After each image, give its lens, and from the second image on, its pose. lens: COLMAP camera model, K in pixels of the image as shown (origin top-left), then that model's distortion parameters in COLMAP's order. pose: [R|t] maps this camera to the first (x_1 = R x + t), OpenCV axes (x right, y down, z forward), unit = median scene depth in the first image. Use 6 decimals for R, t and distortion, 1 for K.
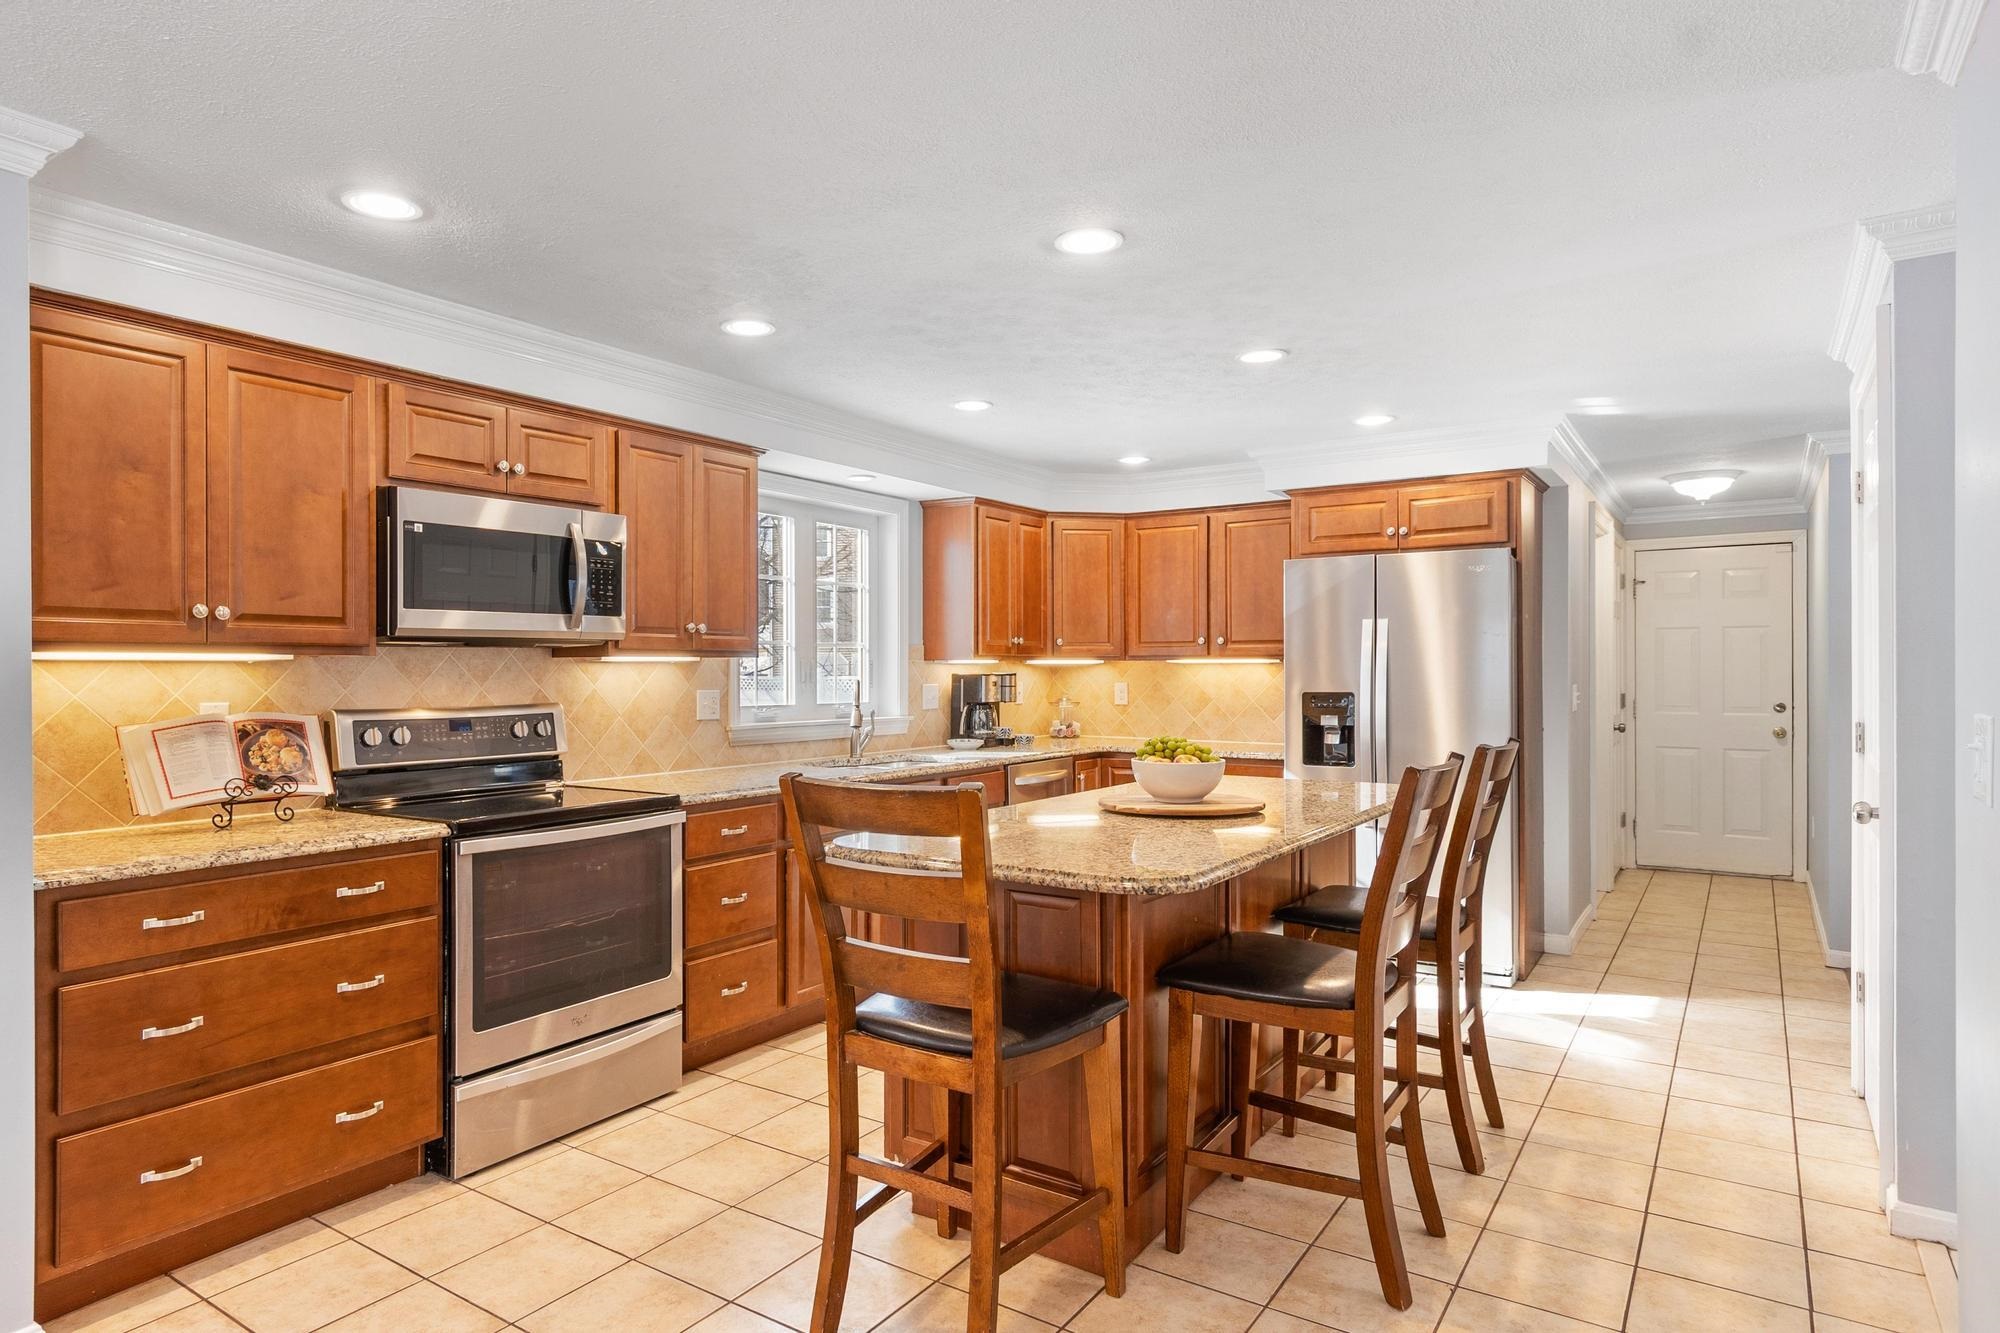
lens RADIAL K [[1122.1, 0, 1000.0], [0, 1122.1, 666.5], [0, 0, 1]] dist [0.000059, 0.000065]
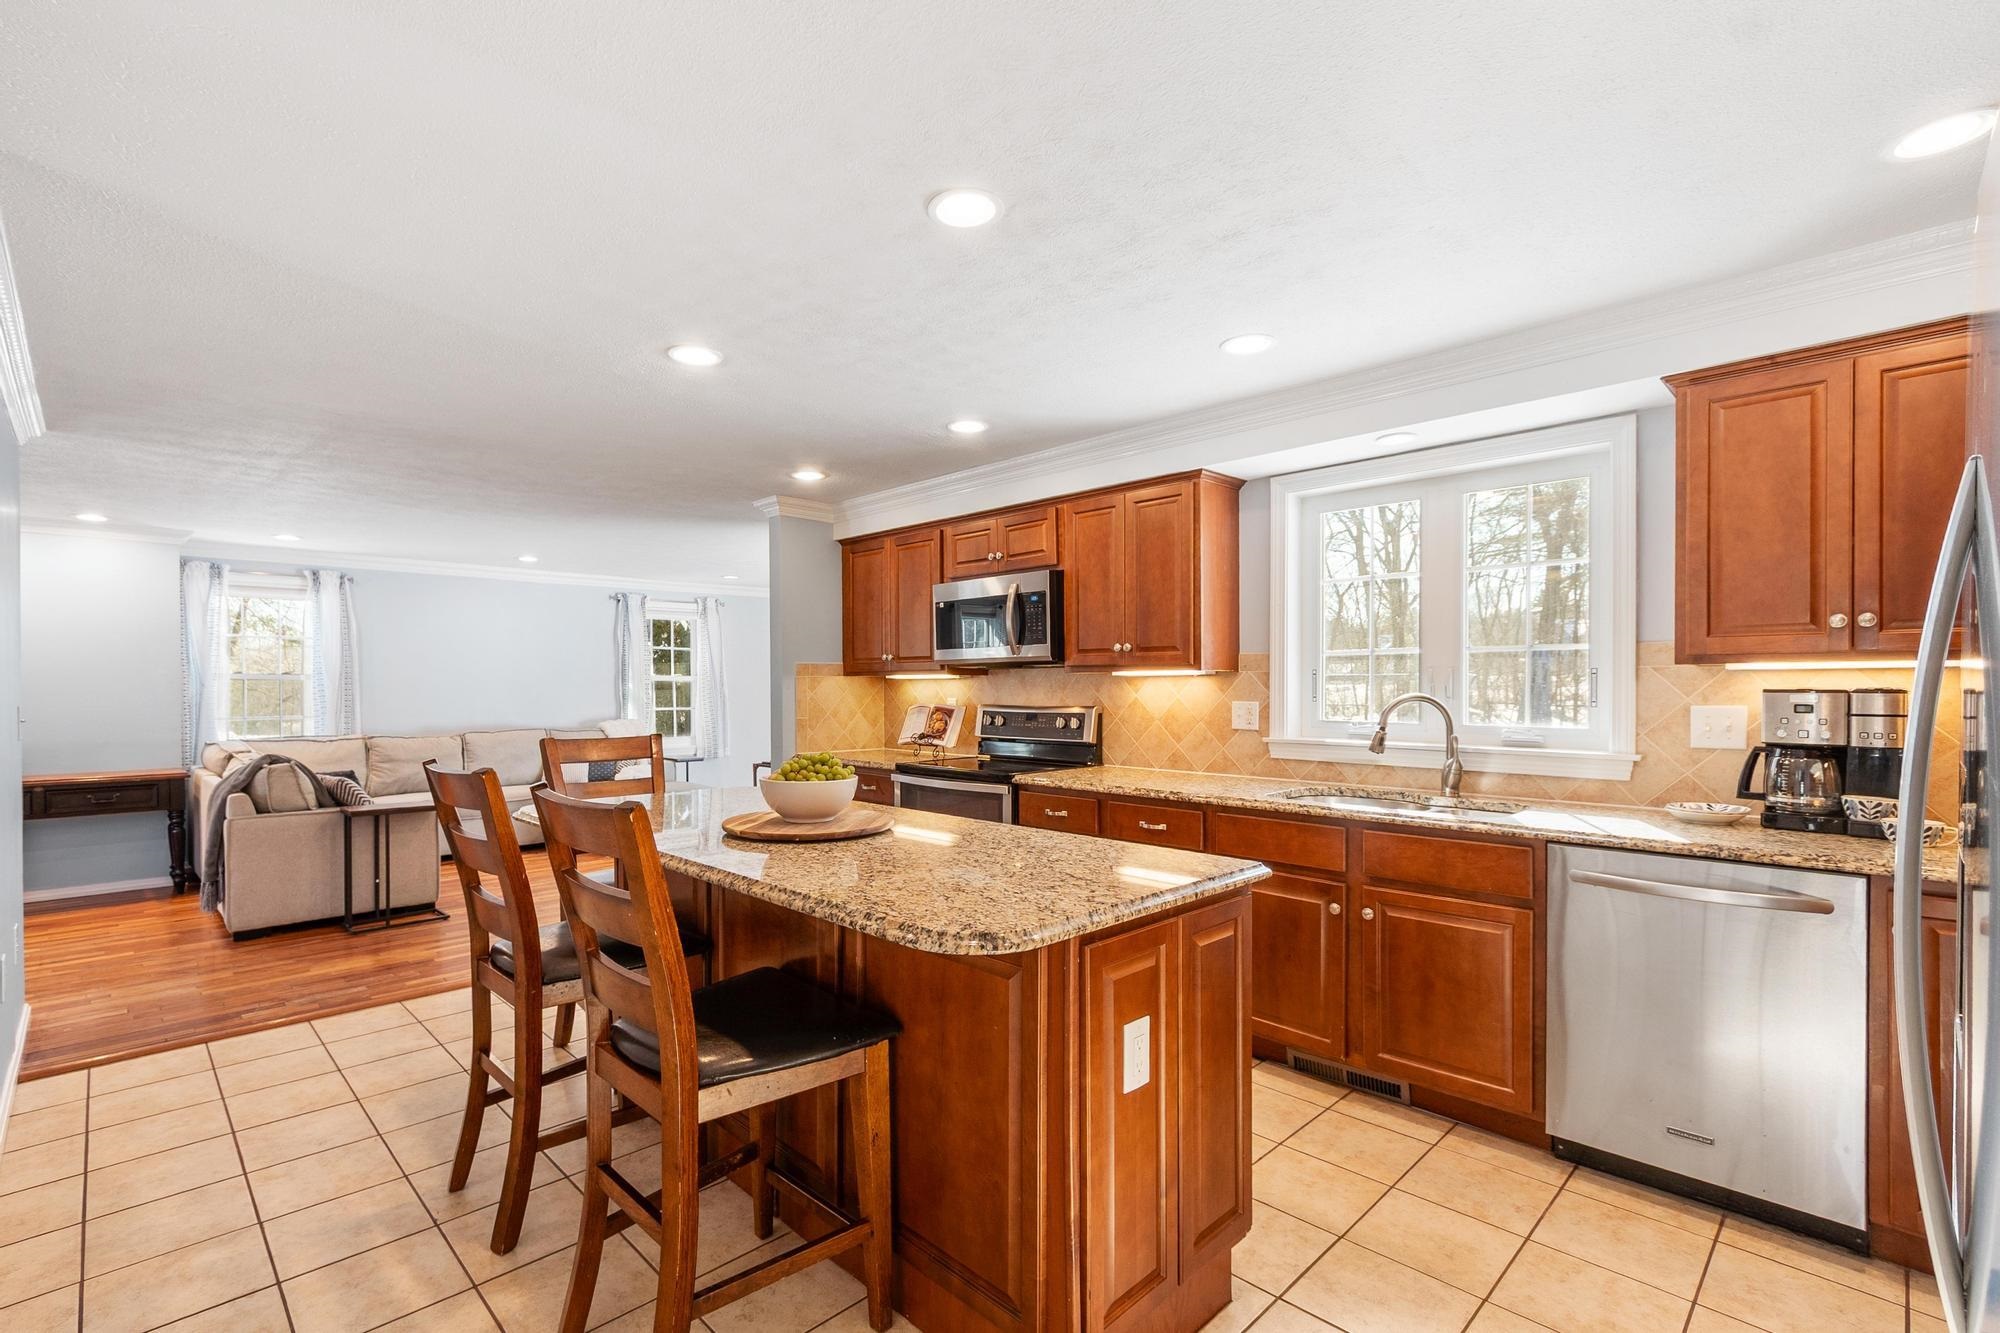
lens RADIAL K [[903.0, 0, 934.0], [0, 903.0, 688.3], [0, 0, 1]] dist [0.000305, 0.000025]
pose [[-0.235634, 0.008863, -0.971801, 0.761877], [0.005931, 0.999953, 0.007682, 0.000702], [0.971824, -0.003954, -0.235675, 1.108255]]
